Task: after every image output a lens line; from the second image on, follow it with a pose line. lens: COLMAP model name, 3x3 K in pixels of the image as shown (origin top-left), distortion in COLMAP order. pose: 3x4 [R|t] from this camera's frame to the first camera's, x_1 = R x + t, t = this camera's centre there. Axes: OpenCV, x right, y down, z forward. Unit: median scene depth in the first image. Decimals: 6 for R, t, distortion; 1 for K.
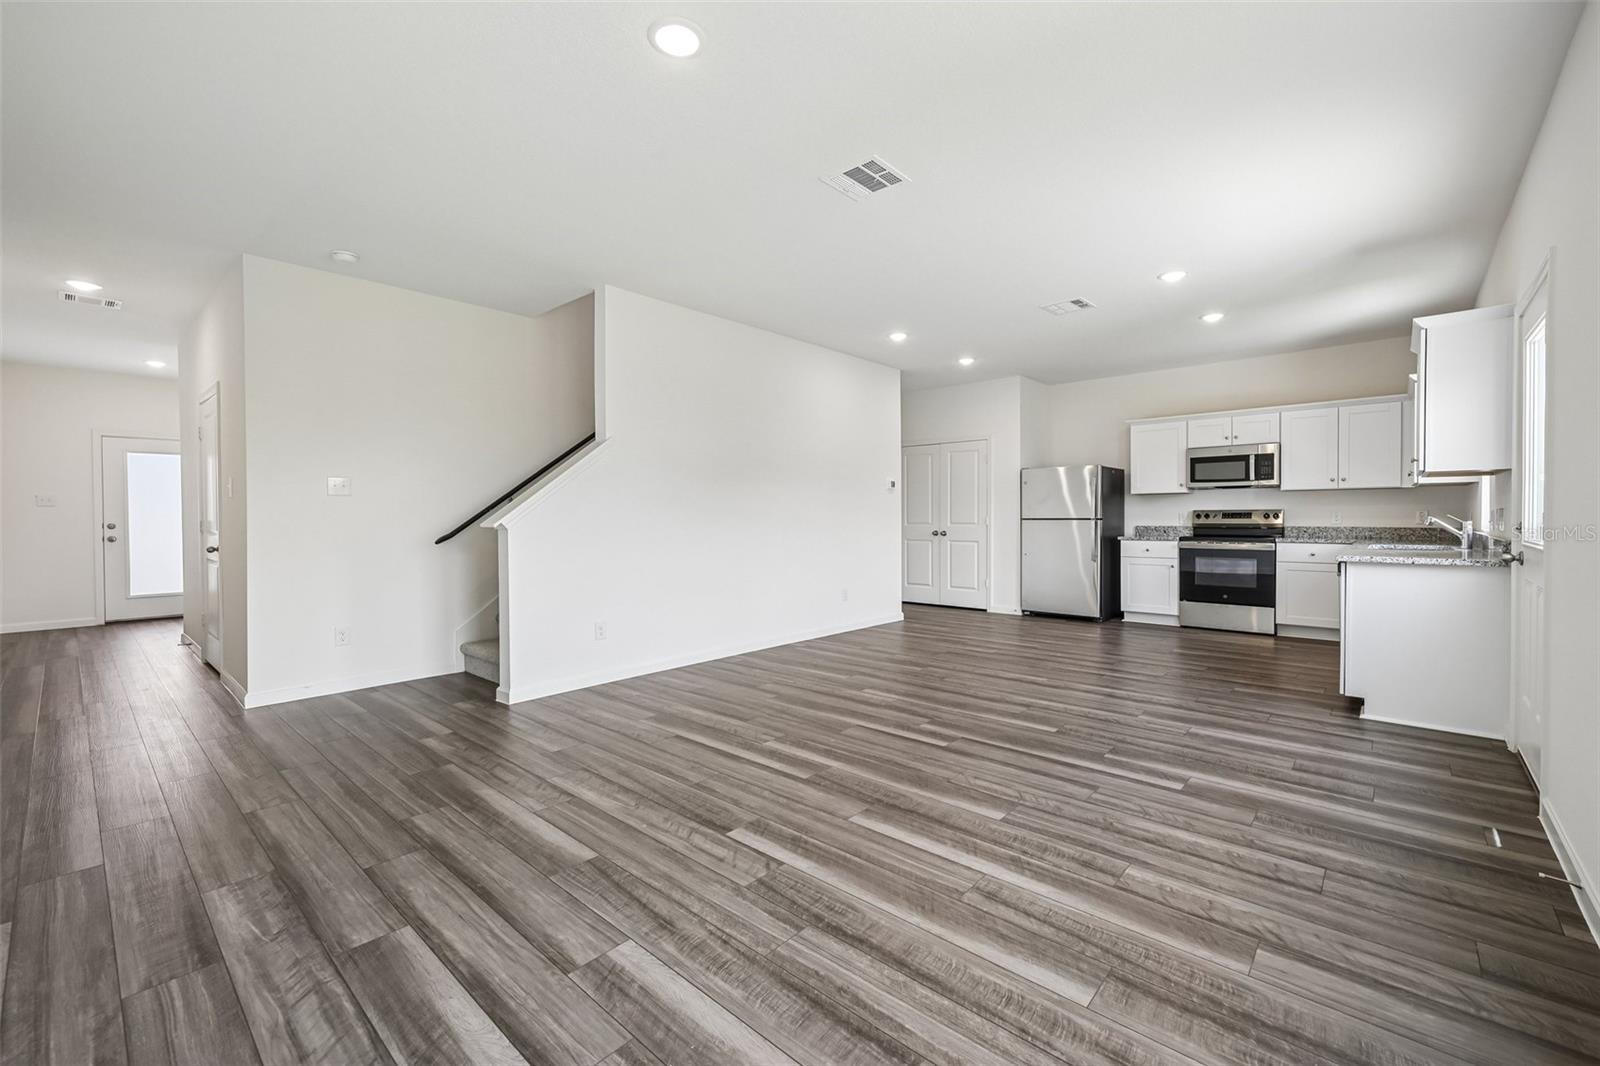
lens RADIAL K [[609.3, 0, 798.3], [0, 609.3, 522.1], [0, 0, 1]] dist [-0.000056, -0.000140]
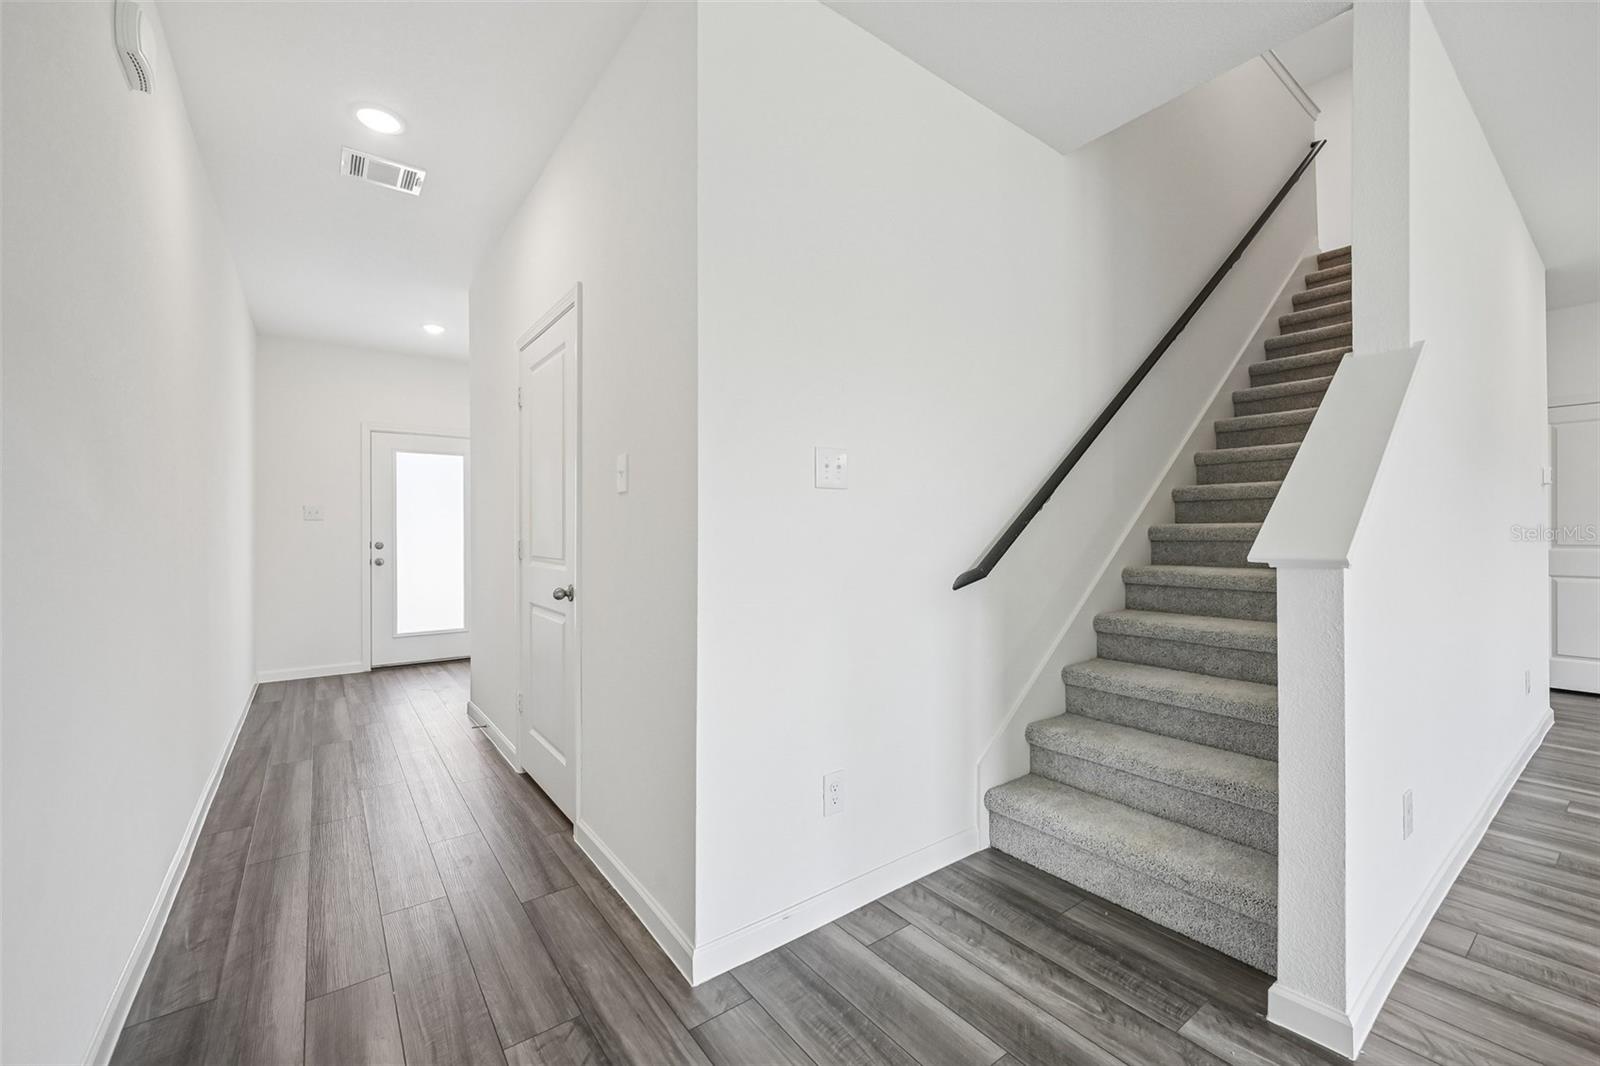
lens RADIAL K [[639.7, 0, 802.3], [0, 639.7, 530.2], [0, 0, 1]] dist [-0.000407, -0.000031]
pose [[0.973456, -0.000477, -0.228876, -0.409696], [-0.002700, 0.999904, -0.013569, -0.003514], [0.228860, 0.013827, 0.973361, 0.322999]]
